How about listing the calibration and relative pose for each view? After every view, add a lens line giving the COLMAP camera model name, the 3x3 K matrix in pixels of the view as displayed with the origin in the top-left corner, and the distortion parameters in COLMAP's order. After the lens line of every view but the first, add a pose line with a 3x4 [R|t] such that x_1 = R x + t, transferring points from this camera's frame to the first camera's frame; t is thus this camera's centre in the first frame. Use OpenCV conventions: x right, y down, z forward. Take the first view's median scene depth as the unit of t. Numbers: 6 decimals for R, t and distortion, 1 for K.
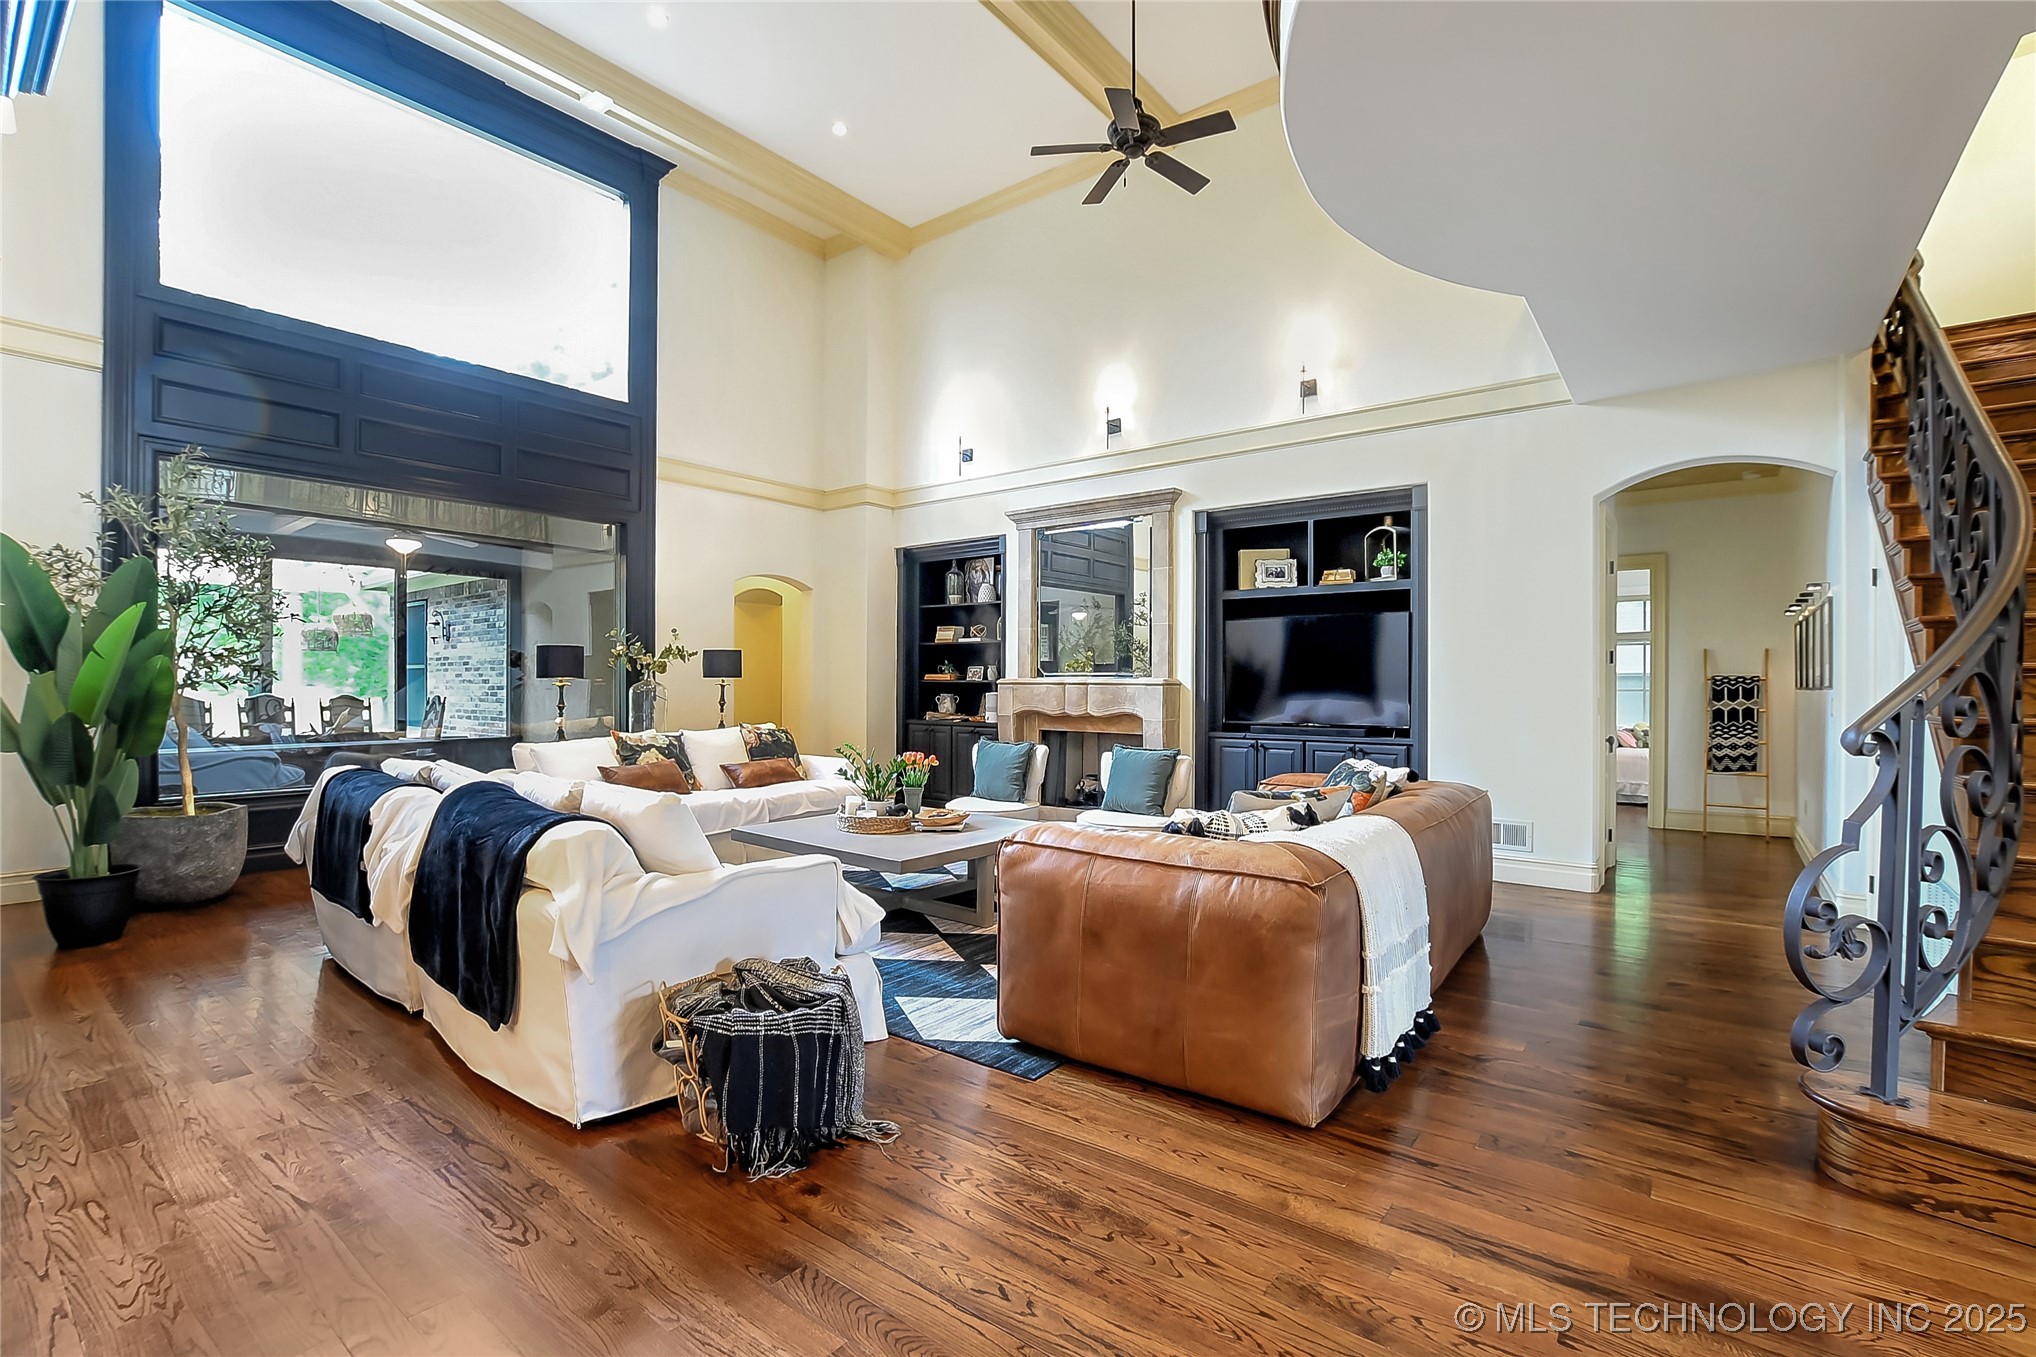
lens RADIAL K [[900.4, 0, 1027.9], [0, 900.4, 683.1], [0, 0, 1]] dist [-0.029909, 0.000301]
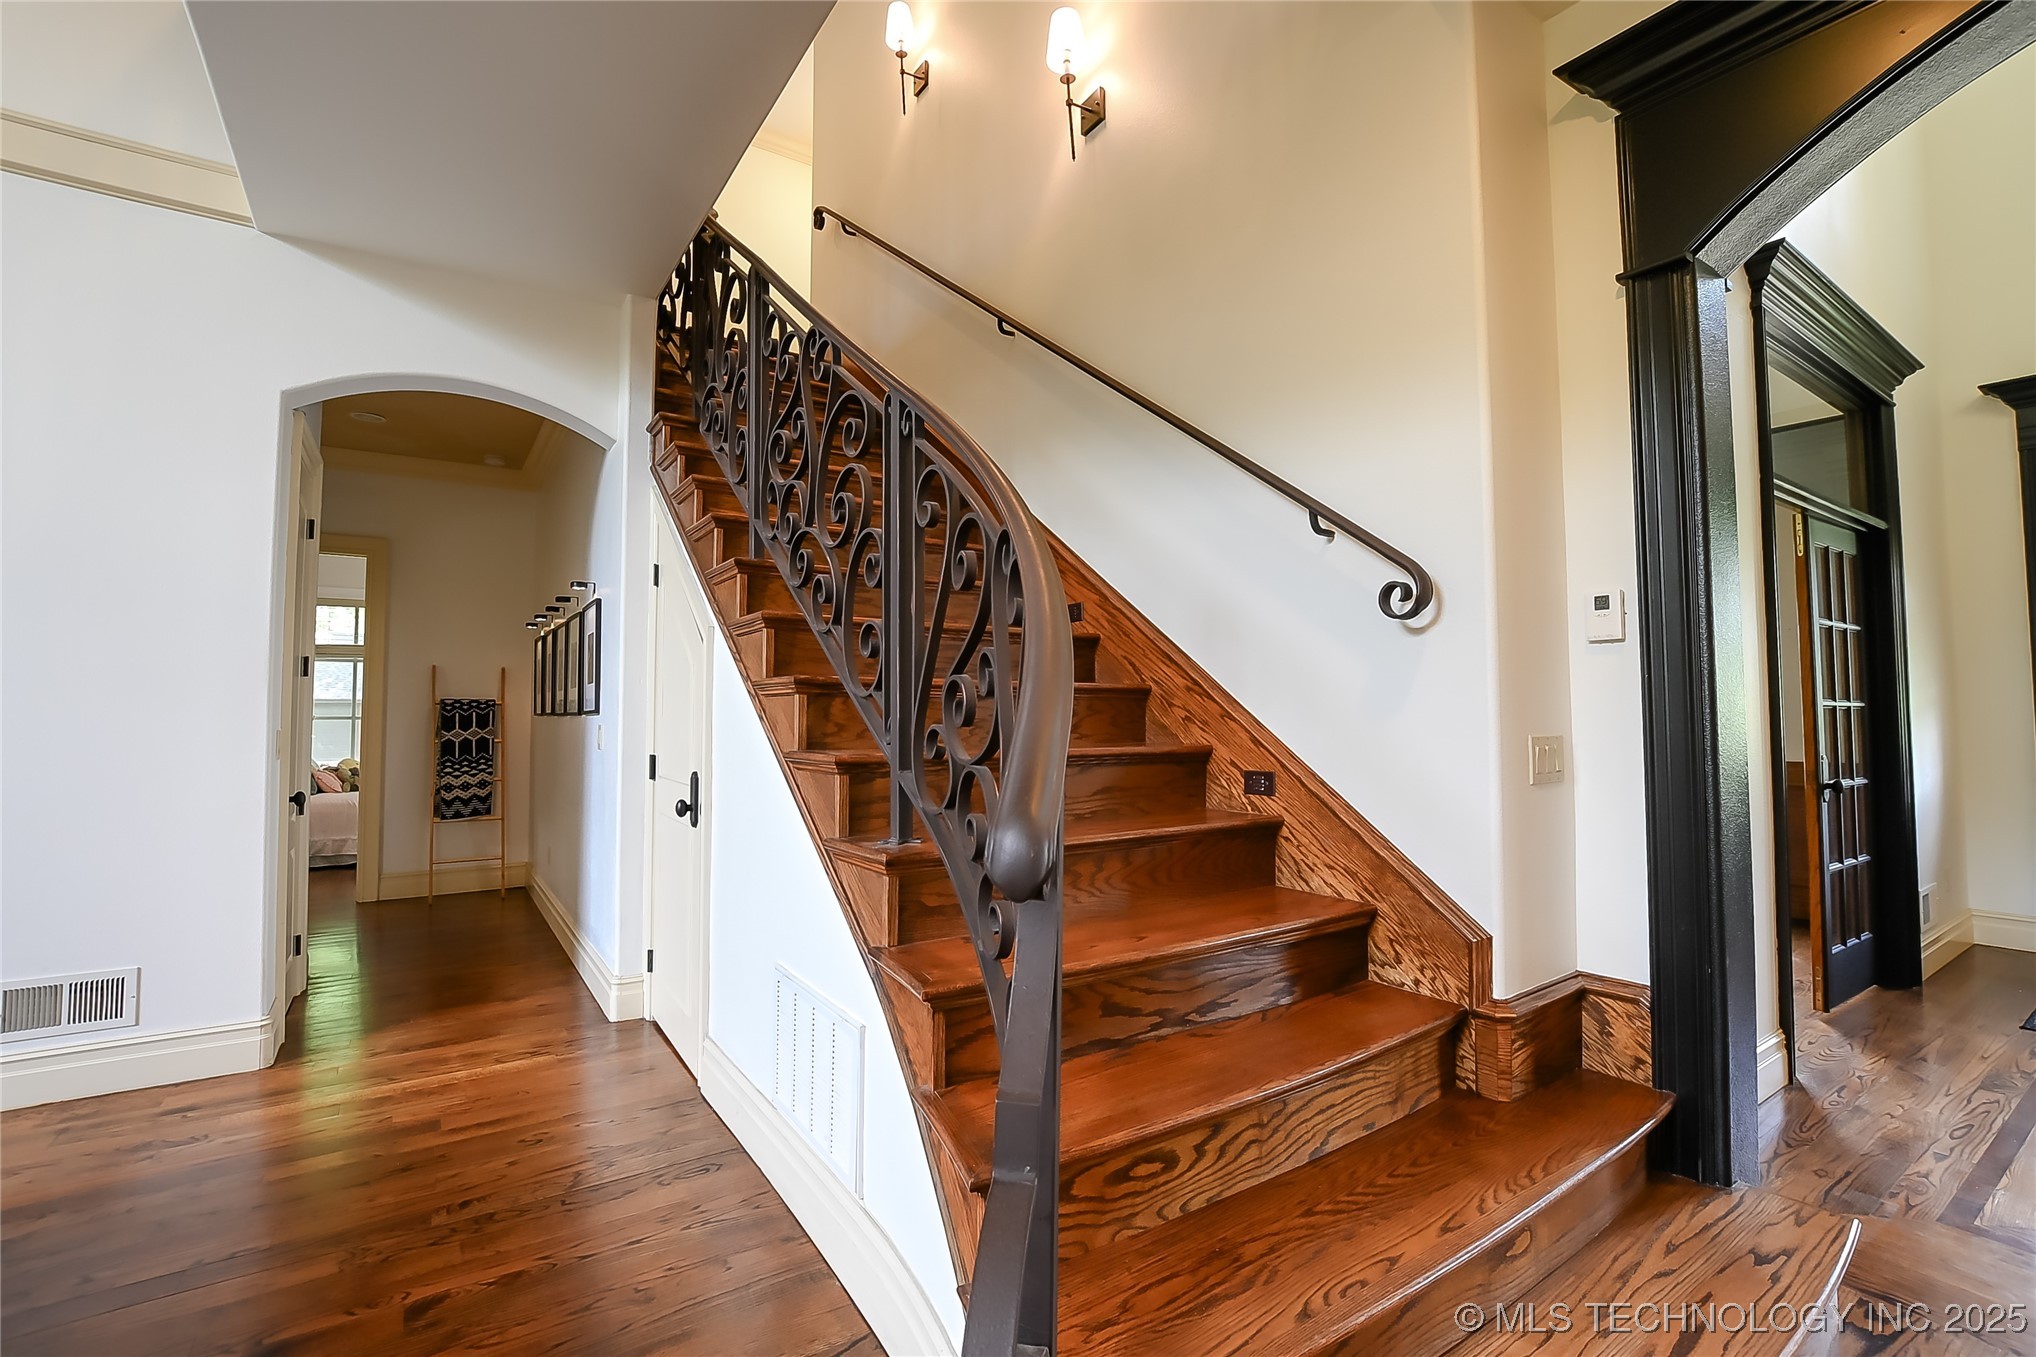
lens RADIAL K [[900.4, 0, 1027.9], [0, 900.4, 683.1], [0, 0, 1]] dist [-0.029909, 0.000301]
pose [[0.304664, 0.029381, 0.952007, 0.176799], [0.000497, 0.999519, -0.031006, 0.002820], [-0.952460, 0.009920, 0.304503, 0.259247]]
